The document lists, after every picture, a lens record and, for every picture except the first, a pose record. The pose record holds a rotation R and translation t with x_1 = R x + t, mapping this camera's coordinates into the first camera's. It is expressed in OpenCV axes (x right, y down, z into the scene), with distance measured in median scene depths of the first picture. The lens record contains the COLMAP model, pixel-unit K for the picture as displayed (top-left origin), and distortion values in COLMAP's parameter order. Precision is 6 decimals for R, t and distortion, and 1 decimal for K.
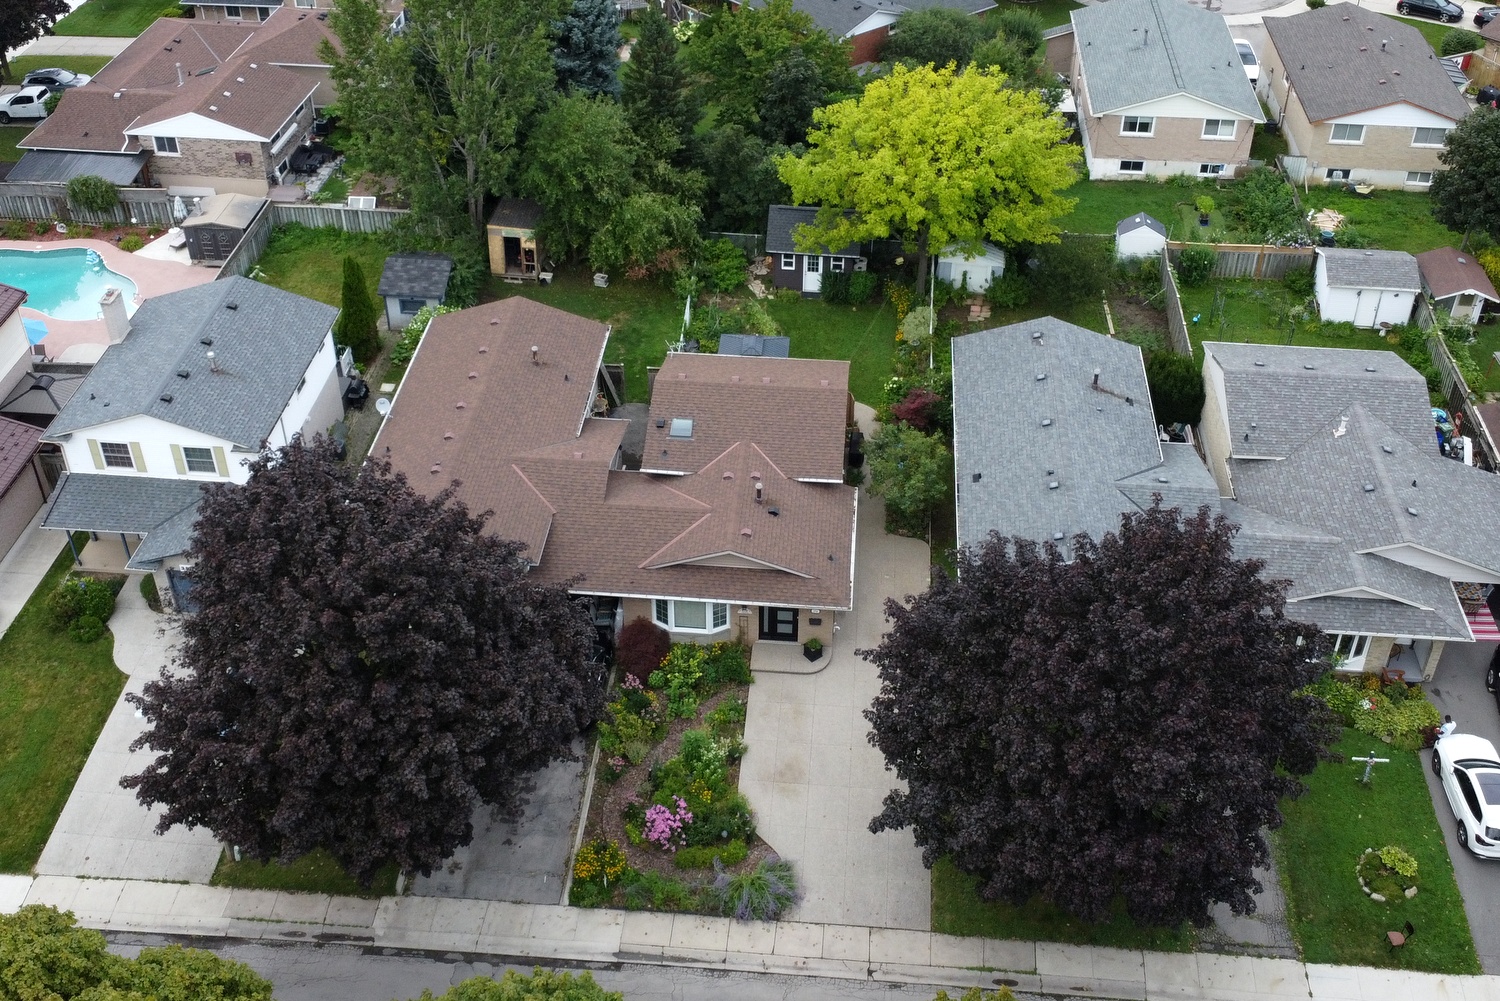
lens RADIAL K [[1493.6, 0, 750.0], [0, 1493.6, 500.5], [0, 0, 1]] dist [0.011356, 0.010978]
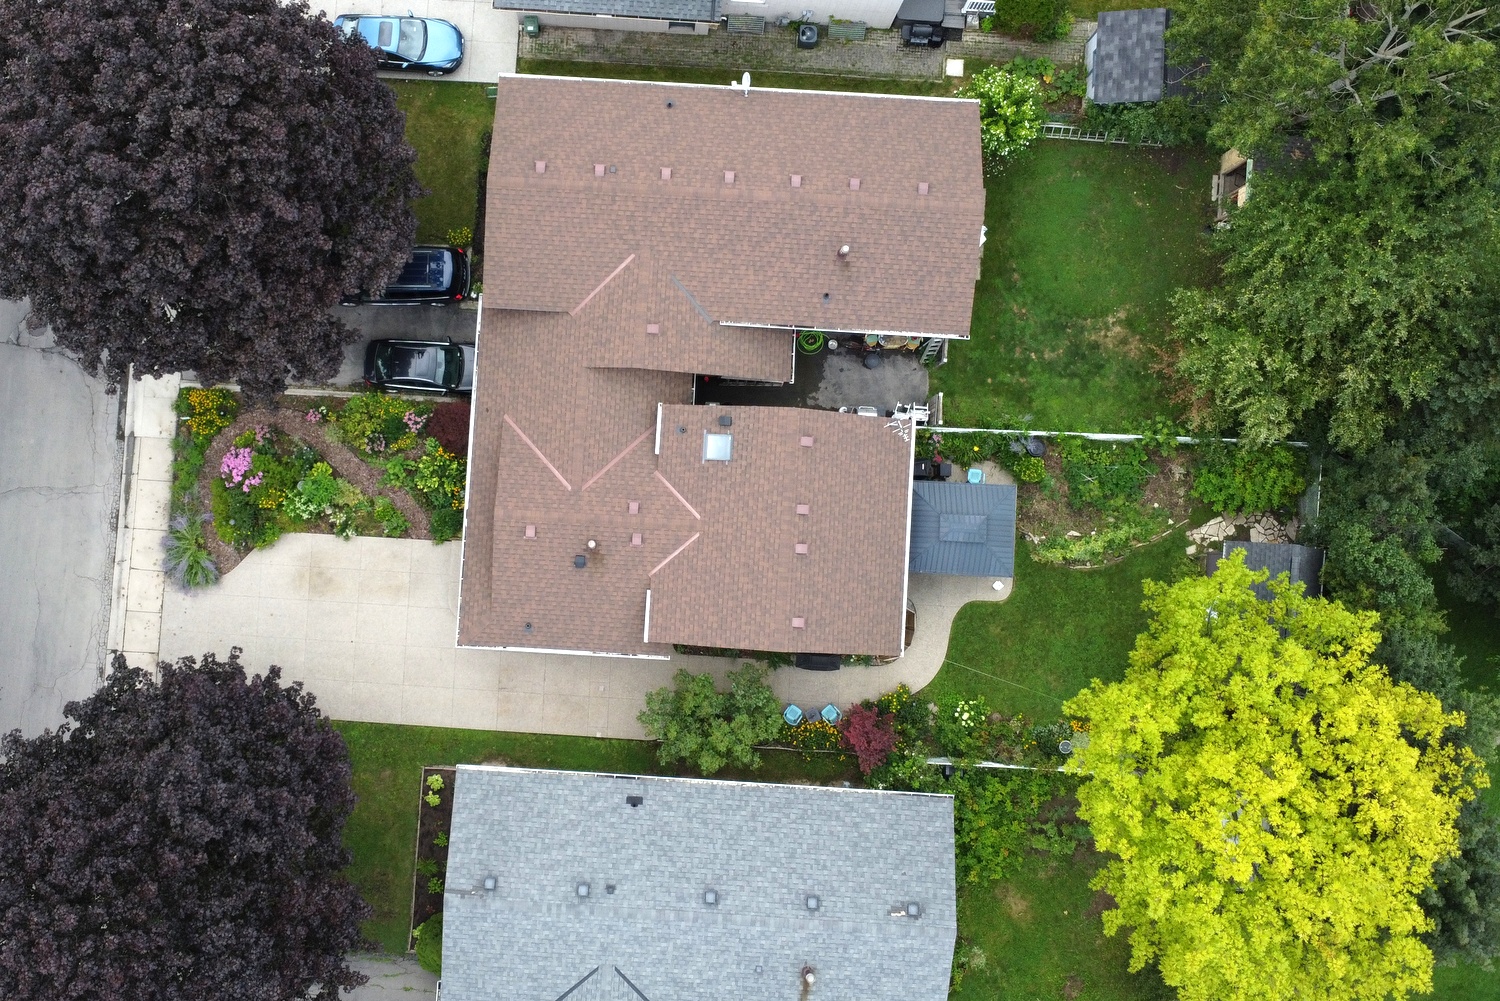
lens RADIAL K [[1493.6, 0, 750.0], [0, 1493.6, 500.5], [0, 0, 1]] dist [0.011356, 0.010978]
pose [[0.025011, 0.998746, -0.043379, 0.017355], [-0.619628, 0.049540, 0.783331, -0.629639], [0.784497, 0.007287, 0.620089, 0.452165]]
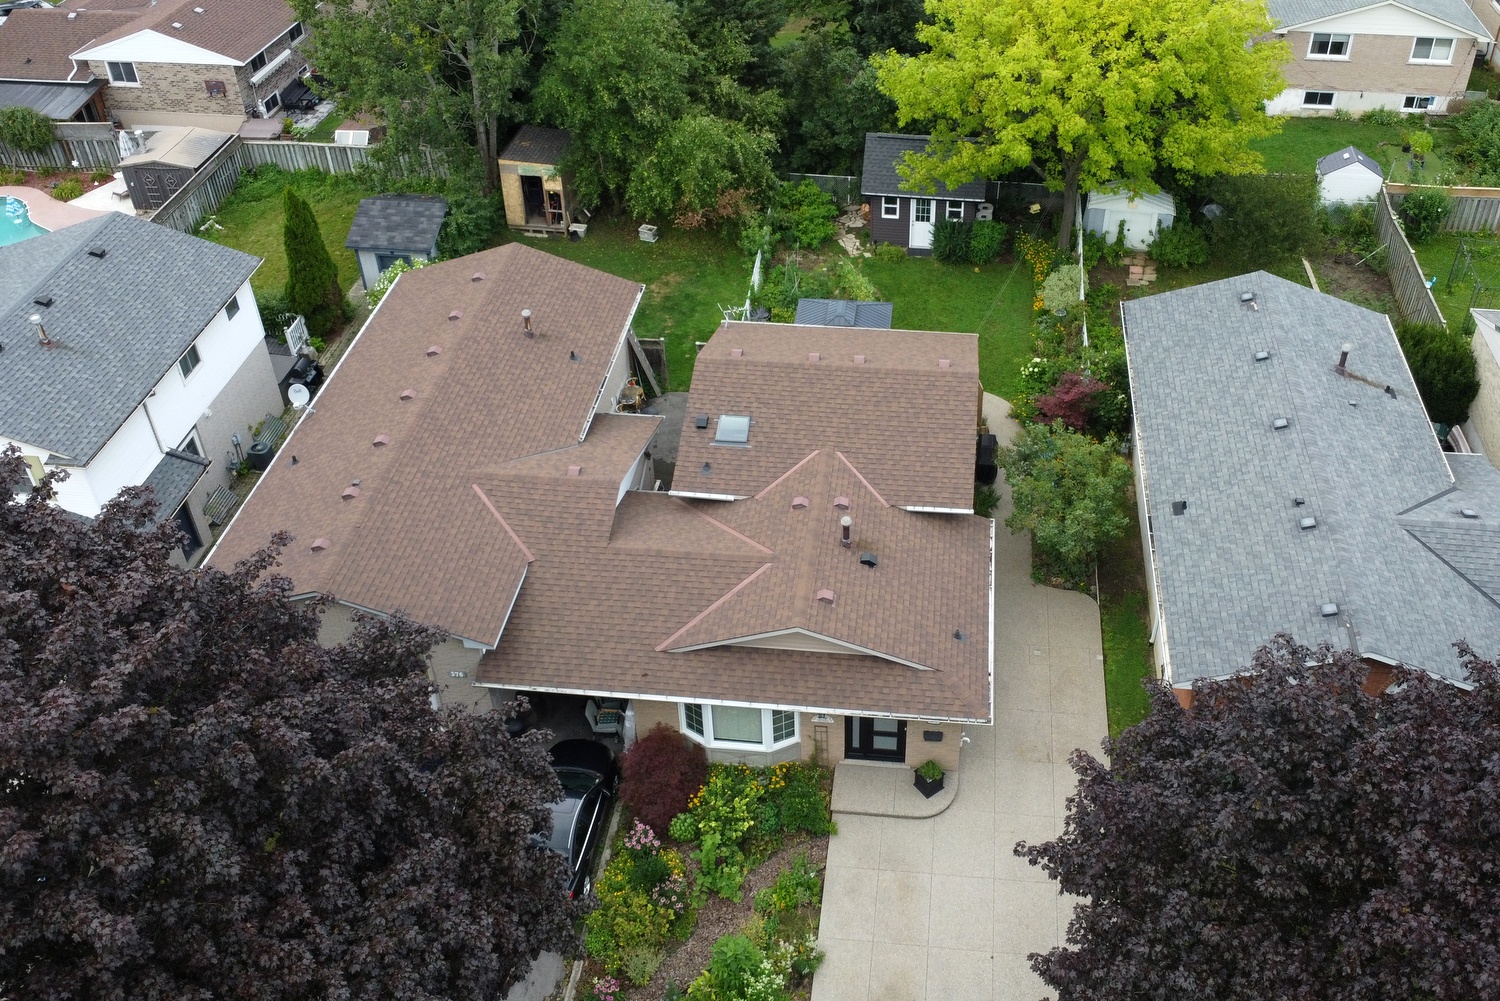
lens RADIAL K [[1354.8, 0, 838.8], [0, 1354.8, 499.0], [0, 0, 1]] dist [-0.002342, -0.012085]
pose [[0.999955, 0.003968, -0.008649, 0.006578], [-0.003857, 0.999910, 0.012825, -0.022432], [0.008699, -0.012791, 0.999880, 0.347857]]
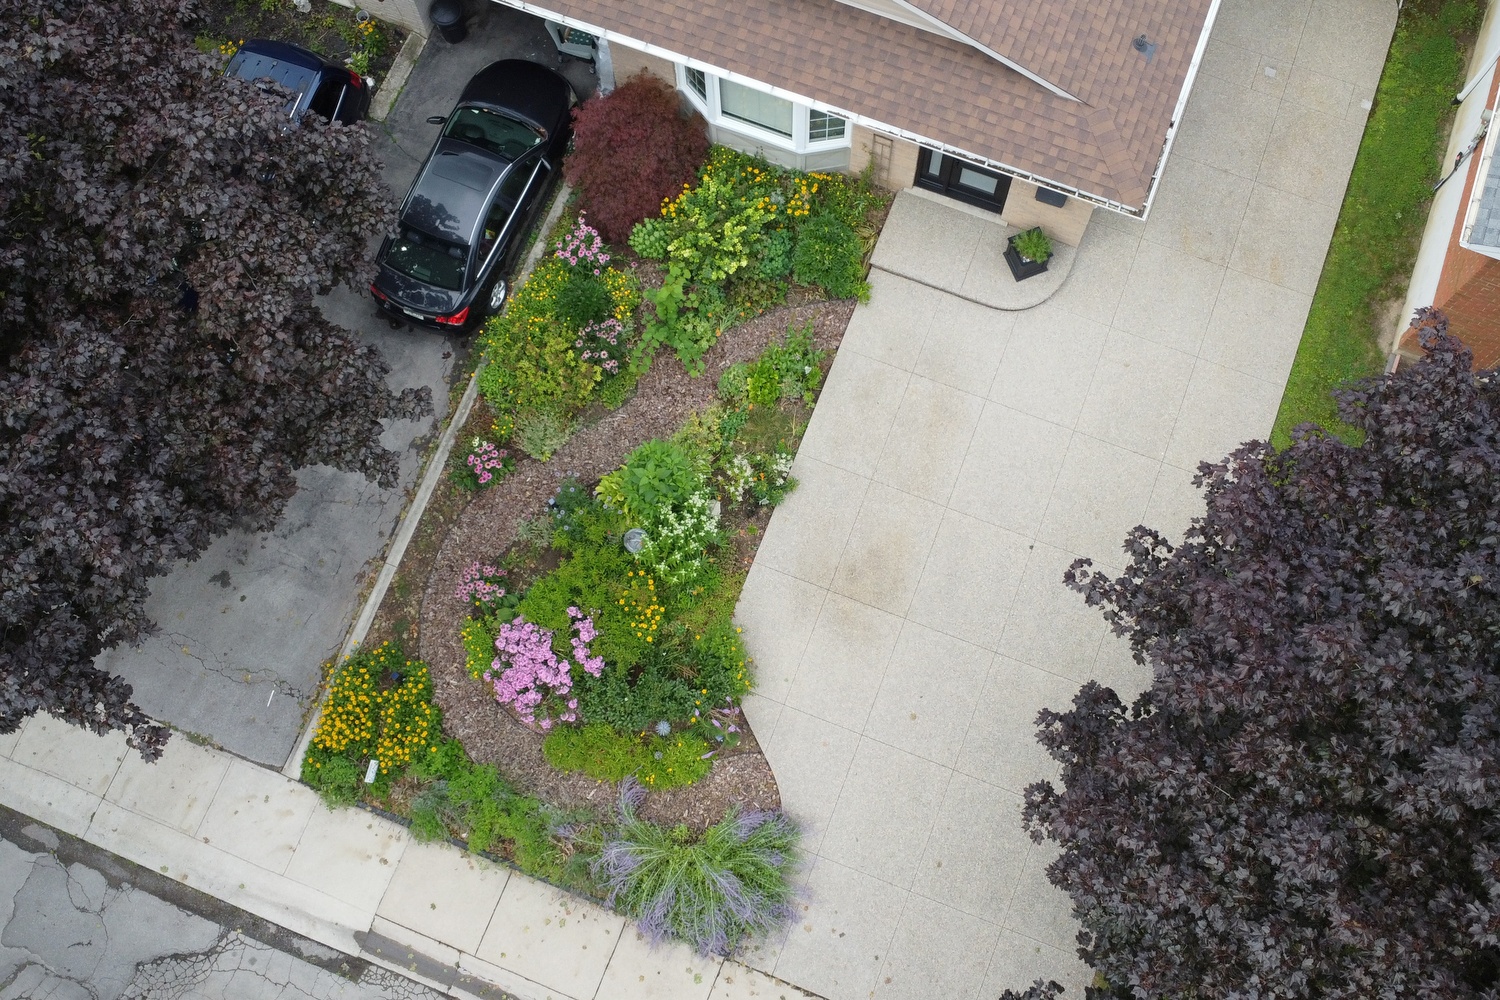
lens RADIAL K [[1341.2, 0, 796.1], [0, 1341.2, 473.5], [0, 0, 1]] dist [-0.028463, -0.005410]
pose [[0.958864, 0.269201, -0.090060, 0.024990], [-0.169880, 0.798366, 0.577713, -0.045748], [0.227422, -0.538649, 0.811256, 0.537628]]
